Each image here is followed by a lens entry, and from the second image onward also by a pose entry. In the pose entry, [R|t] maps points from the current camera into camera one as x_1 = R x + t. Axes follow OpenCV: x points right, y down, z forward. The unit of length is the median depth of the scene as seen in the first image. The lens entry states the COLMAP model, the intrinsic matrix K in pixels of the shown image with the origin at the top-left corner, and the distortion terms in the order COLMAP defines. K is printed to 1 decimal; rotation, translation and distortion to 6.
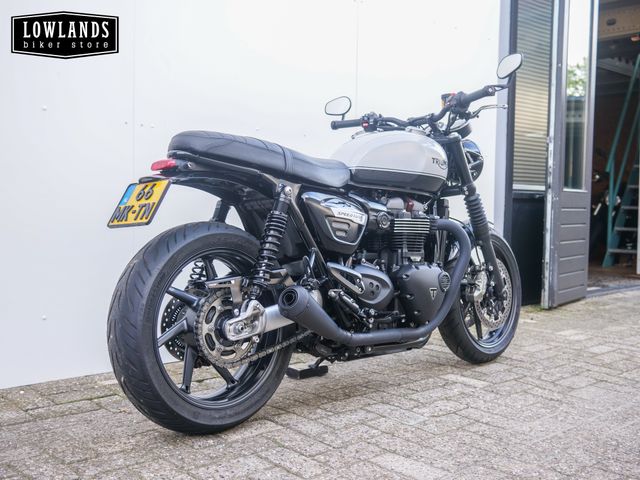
lens RADIAL K [[734.0, 0, 320.0], [0, 734.0, 240.0], [0, 0, 1]] dist [-0.008130, 0.018247]
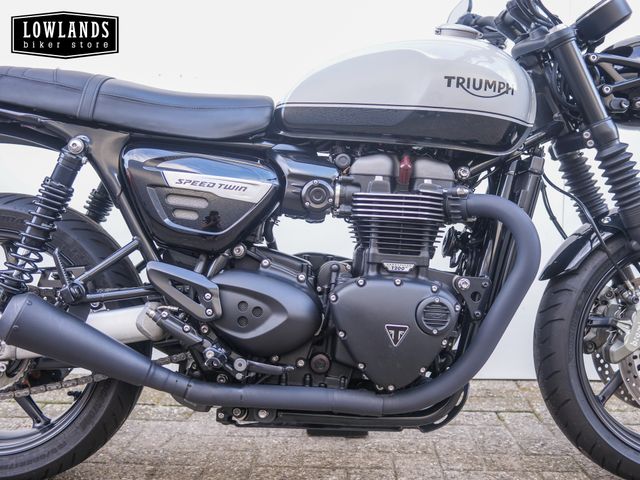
lens RADIAL K [[734.0, 0, 320.0], [0, 734.0, 240.0], [0, 0, 1]] dist [-0.008130, 0.018247]
pose [[0.712672, 0.047783, -0.699868, 0.473664], [-0.031069, 0.998848, 0.036559, -0.012456], [0.700809, -0.004310, 0.713336, 0.580433]]
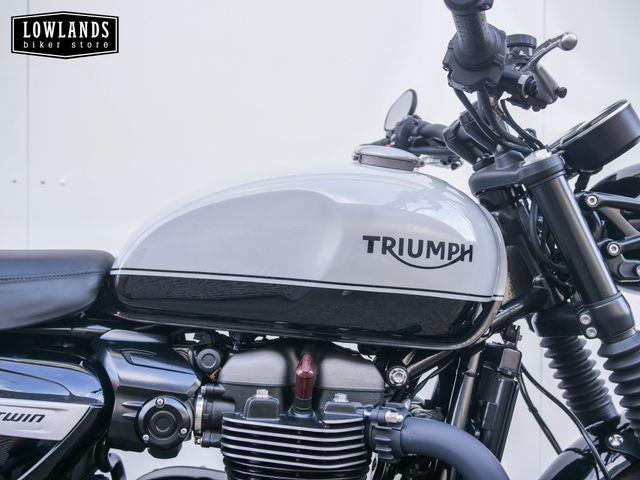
lens RADIAL K [[734.0, 0, 320.0], [0, 734.0, 240.0], [0, 0, 1]] dist [-0.008130, 0.018247]
pose [[0.742278, -0.002913, -0.670085, 0.368718], [-0.028035, 0.998980, -0.035398, -0.101172], [0.669505, 0.045061, 0.741440, 0.764315]]
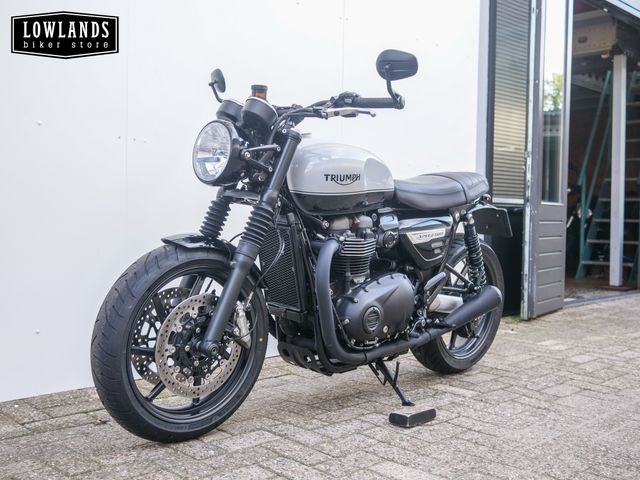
lens RADIAL K [[734.0, 0, 320.0], [0, 734.0, 240.0], [0, 0, 1]] dist [-0.008130, 0.018247]
pose [[0.999229, -0.001843, 0.039228, -0.030519], [0.002520, 0.999849, -0.017202, -0.000436], [-0.039191, 0.017287, 0.999082, -0.017881]]
